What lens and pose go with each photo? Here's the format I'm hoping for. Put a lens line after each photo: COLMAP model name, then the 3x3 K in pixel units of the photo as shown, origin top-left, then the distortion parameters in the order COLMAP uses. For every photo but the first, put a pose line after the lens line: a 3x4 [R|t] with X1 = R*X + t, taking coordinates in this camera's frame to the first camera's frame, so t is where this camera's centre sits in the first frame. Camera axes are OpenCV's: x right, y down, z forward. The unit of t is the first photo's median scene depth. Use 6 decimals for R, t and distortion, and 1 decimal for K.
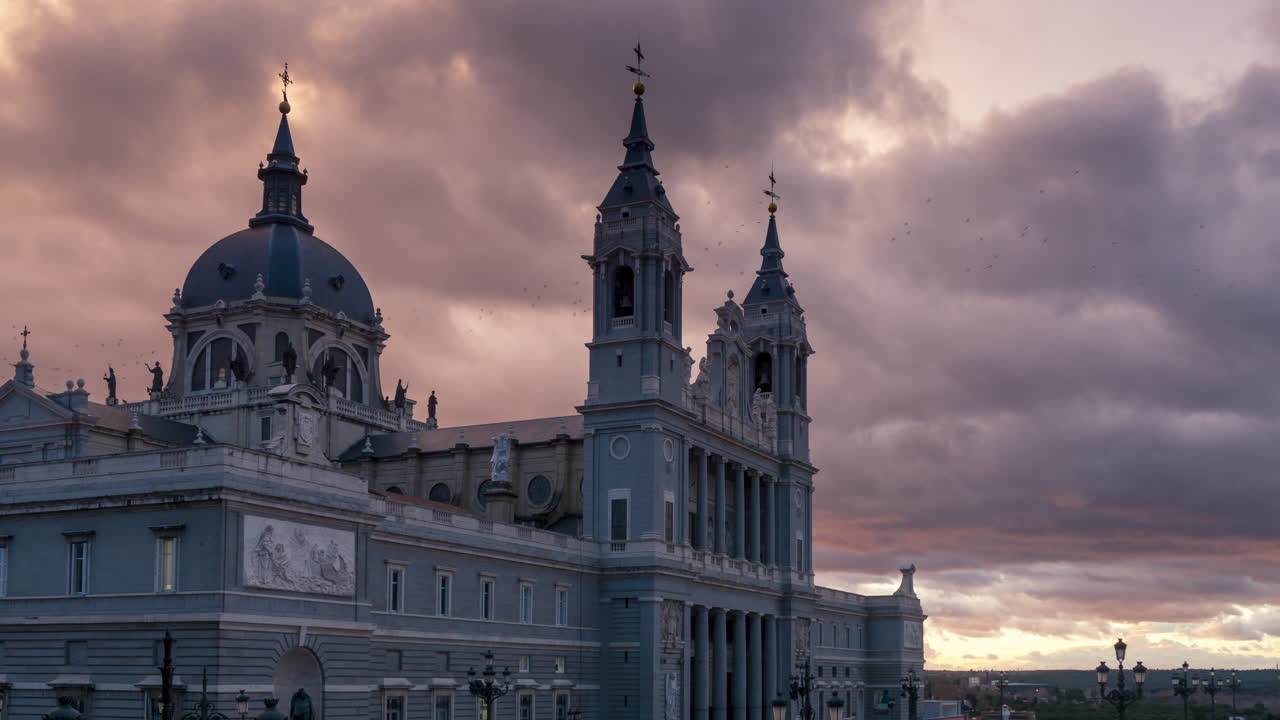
lens RADIAL K [[1012.8, 0, 640.6], [0, 1012.8, 398.8], [0, 0, 1]] dist [-0.031400, 0.000730]
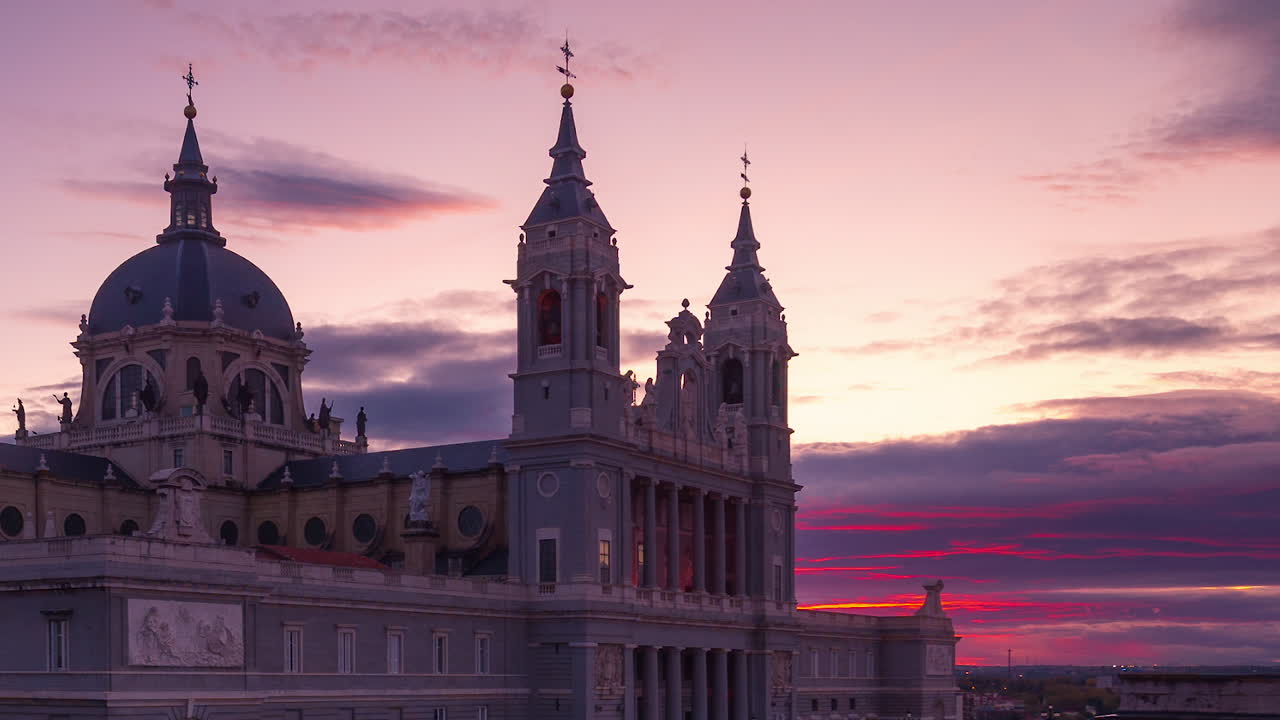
lens RADIAL K [[1366.7, 0, 640.0], [0, 1366.7, 360.0], [0, 0, 1]] dist [-0.011360, -0.026608]
pose [[0.994932, 0.008899, -0.100151, 0.187673], [-0.000165, 0.996218, 0.086884, -0.174215], [0.100545, -0.086427, 0.991172, -0.222978]]
